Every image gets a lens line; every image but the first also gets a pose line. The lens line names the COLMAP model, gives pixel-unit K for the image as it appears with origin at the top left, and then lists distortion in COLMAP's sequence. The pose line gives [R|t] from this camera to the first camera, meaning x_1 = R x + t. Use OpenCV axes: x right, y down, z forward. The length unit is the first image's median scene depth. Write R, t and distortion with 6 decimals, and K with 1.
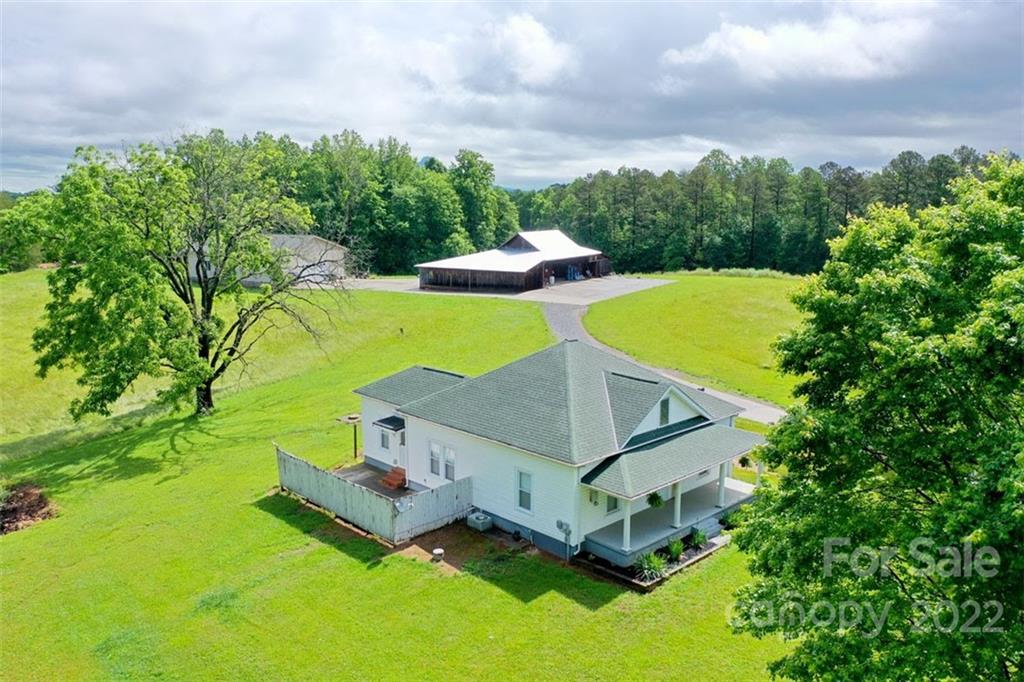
lens RADIAL K [[804.3, 0, 512.0], [0, 804.3, 341.0], [0, 0, 1]] dist [0.001485, -0.000179]
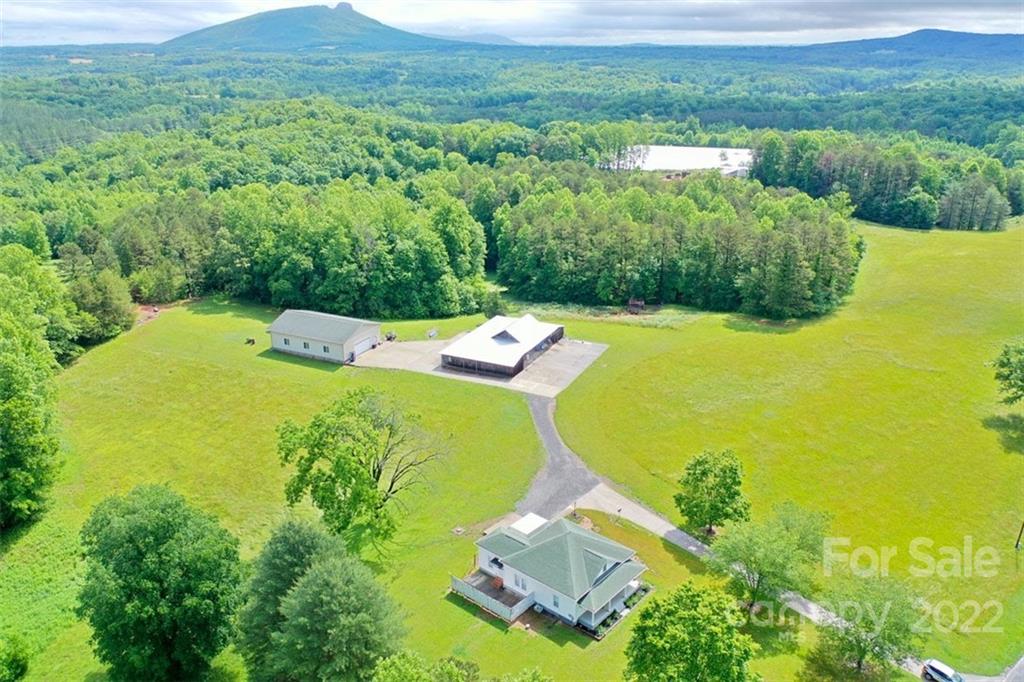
lens RADIAL K [[804.3, 0, 512.0], [0, 804.3, 341.0], [0, 0, 1]] dist [0.001485, -0.000179]
pose [[0.995890, -0.037658, 0.082371, -0.075677], [0.022252, 0.983321, 0.180511, -0.275624], [-0.087795, -0.177936, 0.980118, -0.358345]]
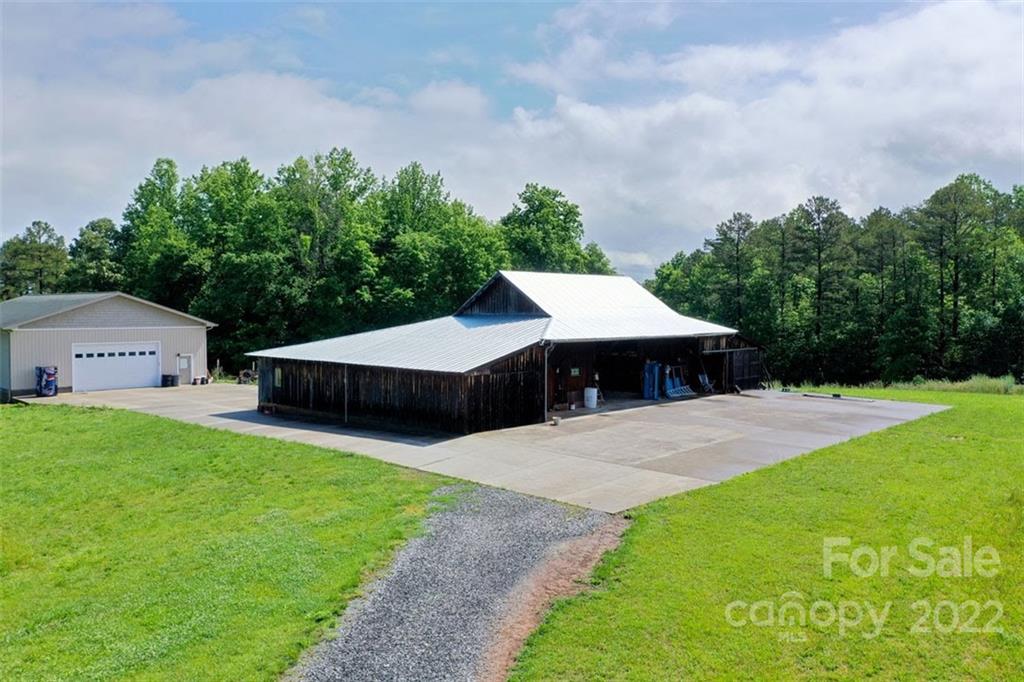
lens RADIAL K [[804.3, 0, 512.0], [0, 804.3, 341.0], [0, 0, 1]] dist [0.001485, -0.000179]
pose [[0.977655, 0.008954, -0.210026, 0.065967], [-0.036776, 0.990970, -0.128942, -0.037649], [0.206975, 0.133784, 0.969156, 0.452328]]
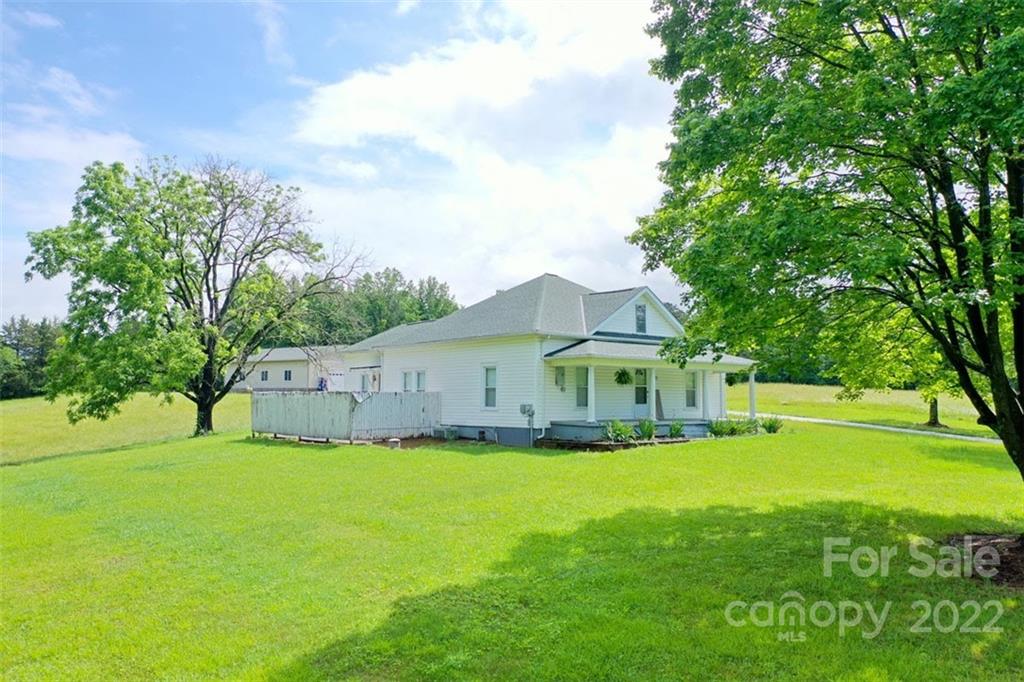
lens RADIAL K [[804.3, 0, 512.0], [0, 804.3, 341.0], [0, 0, 1]] dist [0.001485, -0.000179]
pose [[0.997950, -0.003742, -0.063887, 0.022868], [-0.011564, 0.971309, -0.237540, 0.080398], [0.062943, 0.237792, 0.969274, 0.016013]]
